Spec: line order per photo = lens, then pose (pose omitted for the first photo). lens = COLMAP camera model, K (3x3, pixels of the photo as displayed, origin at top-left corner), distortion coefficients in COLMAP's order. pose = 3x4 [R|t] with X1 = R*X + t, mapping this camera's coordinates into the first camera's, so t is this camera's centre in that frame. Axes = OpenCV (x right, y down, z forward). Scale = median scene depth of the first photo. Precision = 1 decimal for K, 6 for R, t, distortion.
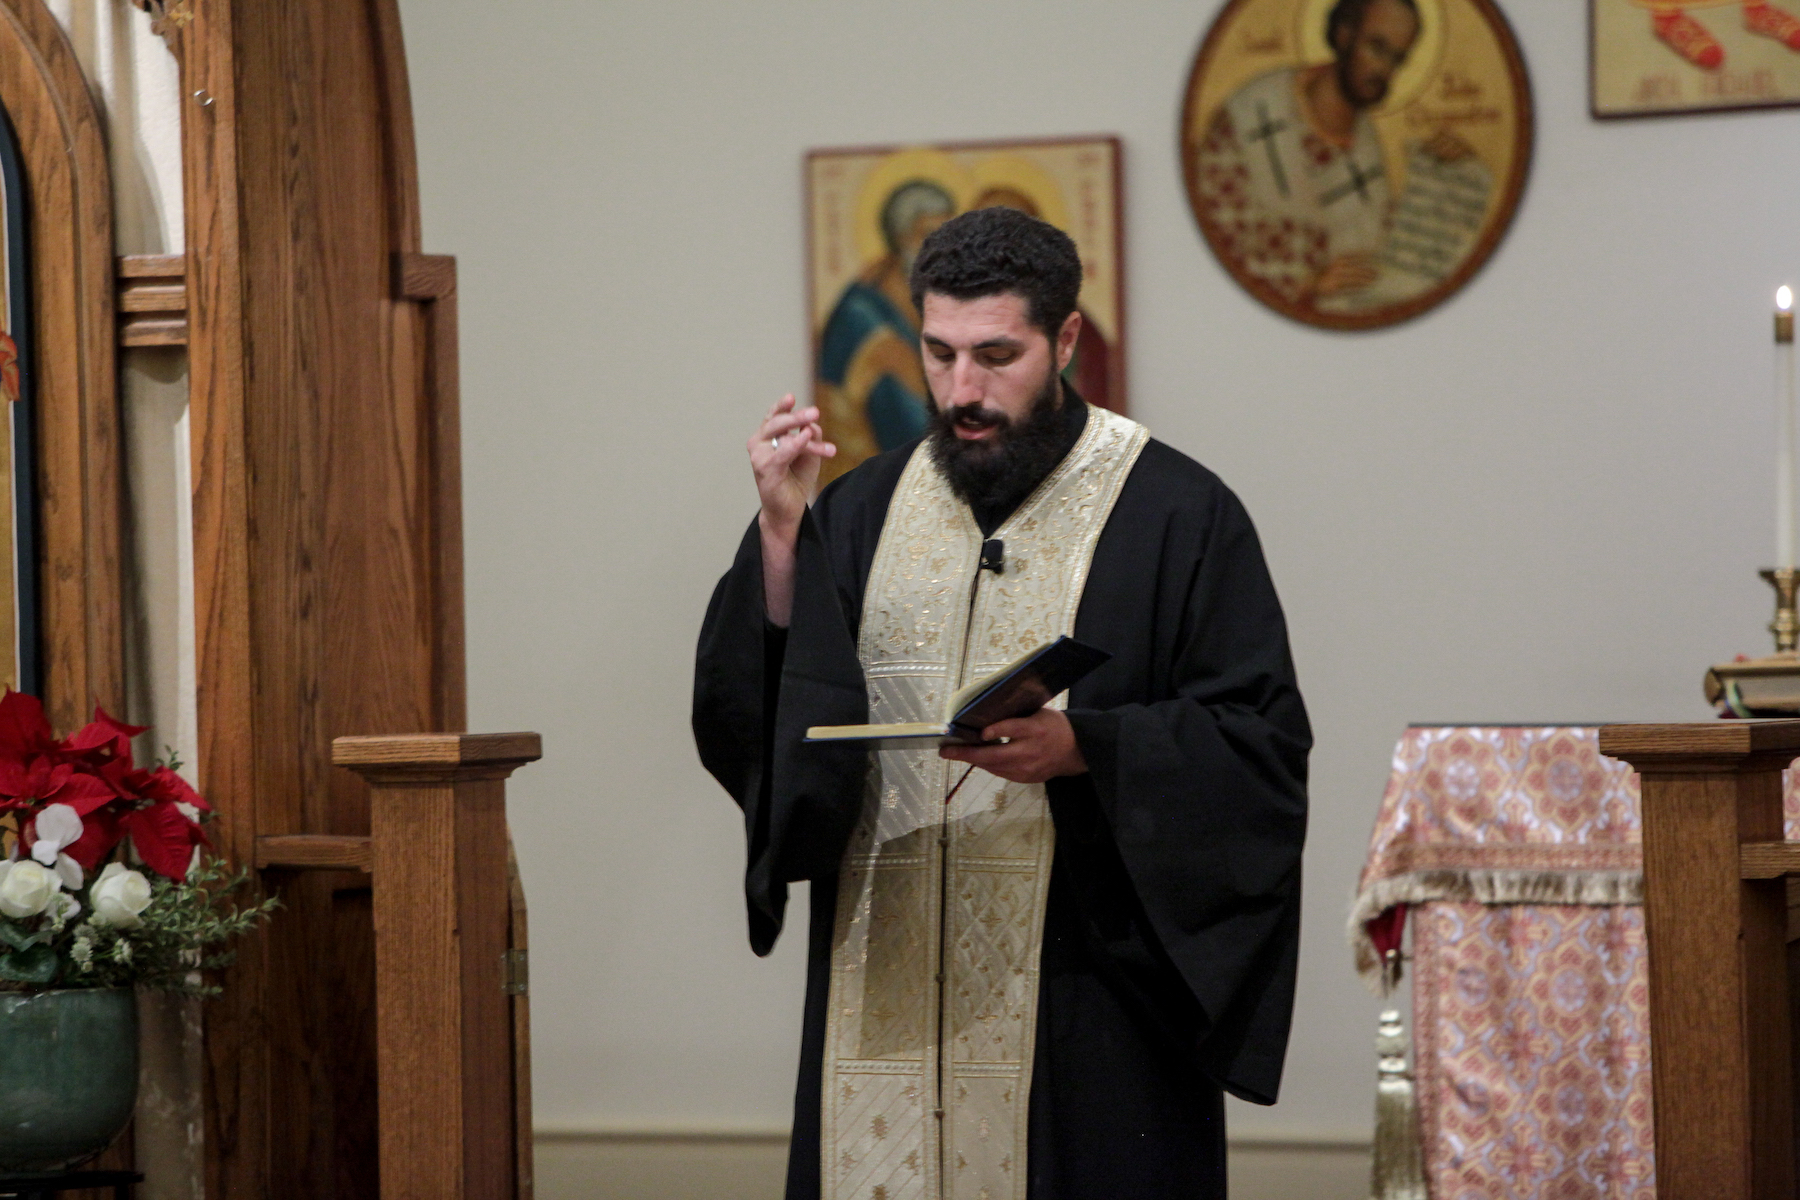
lens RADIAL K [[9957.9, 0, 888.3], [0, 9957.9, 606.1], [0, 0, 1]] dist [1.603452, 0.000000]
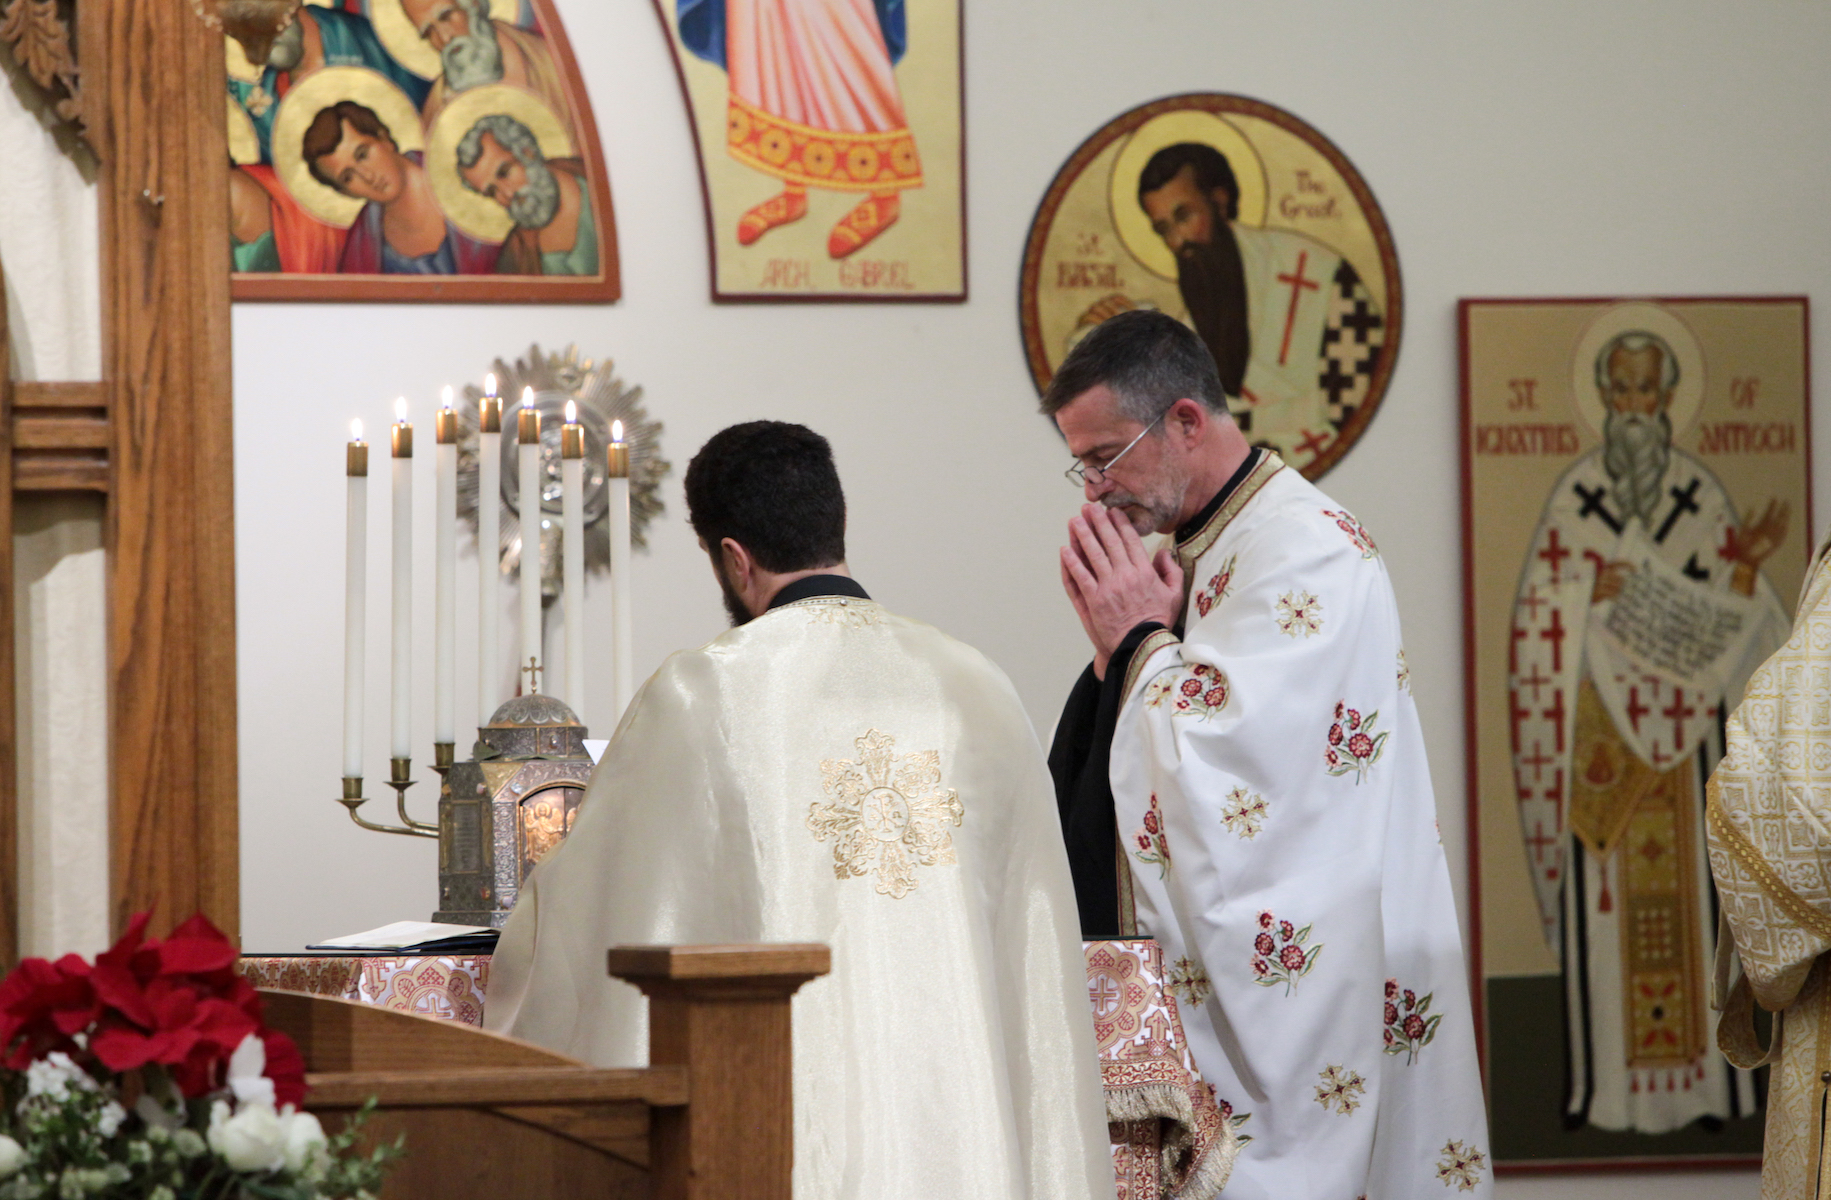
lens RADIAL K [[10315.8, 0, 822.7], [0, 10315.8, 727.1], [0, 0, 1]] dist [1.378134, 0.000000]
pose [[0.555256, 0.015622, 0.831532, -0.749852], [0.004930, 0.999744, -0.022074, 0.013007], [-0.831665, 0.016356, 0.555037, 0.477271]]
